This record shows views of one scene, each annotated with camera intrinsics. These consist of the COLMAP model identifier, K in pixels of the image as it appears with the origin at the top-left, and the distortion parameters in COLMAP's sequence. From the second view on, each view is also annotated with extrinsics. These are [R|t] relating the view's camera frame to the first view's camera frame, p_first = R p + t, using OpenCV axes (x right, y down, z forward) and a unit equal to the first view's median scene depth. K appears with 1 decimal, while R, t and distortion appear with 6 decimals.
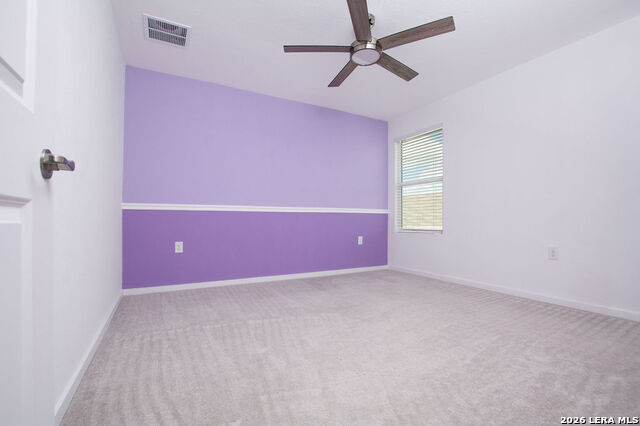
lens RADIAL K [[284.1, 0, 318.0], [0, 284.1, 214.8], [0, 0, 1]] dist [-0.035974, 0.008142]
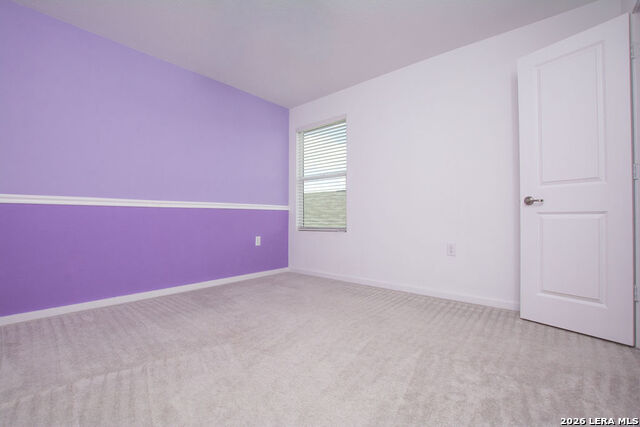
lens RADIAL K [[284.1, 0, 318.0], [0, 284.1, 215.3], [0, 0, 1]] dist [-0.035974, 0.008142]
pose [[0.936526, -0.001645, 0.350595, 0.032160], [-0.002446, 0.999934, 0.011228, 0.002889], [-0.350590, -0.011373, 0.936460, 0.228727]]
